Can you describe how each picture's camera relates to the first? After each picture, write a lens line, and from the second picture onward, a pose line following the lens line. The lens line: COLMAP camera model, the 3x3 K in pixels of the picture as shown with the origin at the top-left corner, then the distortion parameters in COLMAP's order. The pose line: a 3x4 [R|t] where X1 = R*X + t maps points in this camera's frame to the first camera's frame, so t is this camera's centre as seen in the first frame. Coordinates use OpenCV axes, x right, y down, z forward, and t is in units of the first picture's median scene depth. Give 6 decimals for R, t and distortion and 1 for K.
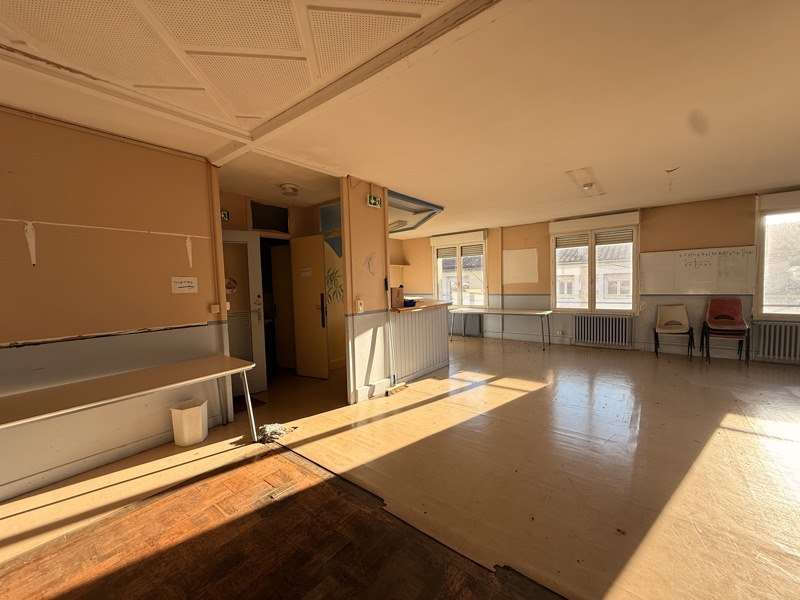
lens RADIAL K [[318.6, 0, 400.0], [0, 318.6, 300.0], [0, 0, 1]] dist [-0.001420, -0.000150]
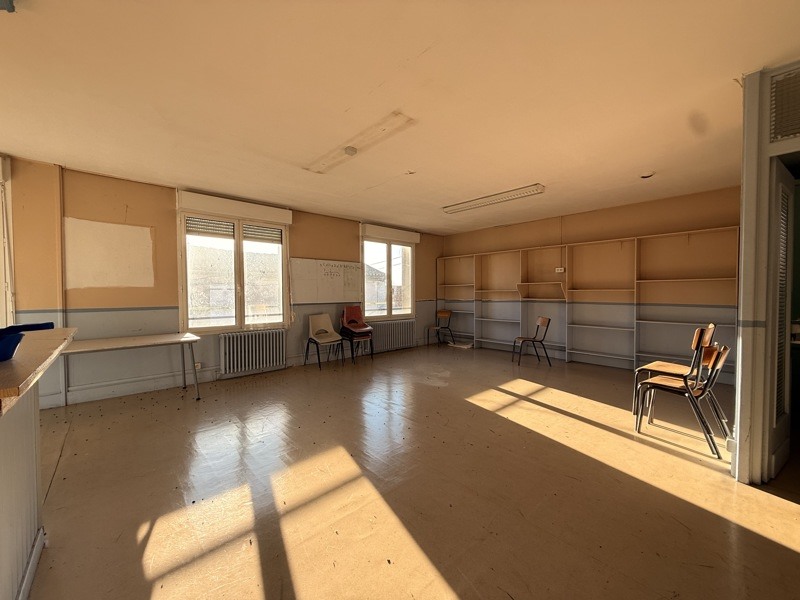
lens RADIAL K [[318.6, 0, 400.0], [0, 318.6, 300.0], [0, 0, 1]] dist [-0.001420, -0.000150]
pose [[0.158637, 0.007599, 0.987308, -0.075089], [0.053598, 0.998430, -0.016297, 0.002558], [-0.985881, 0.055503, 0.157981, 0.517460]]
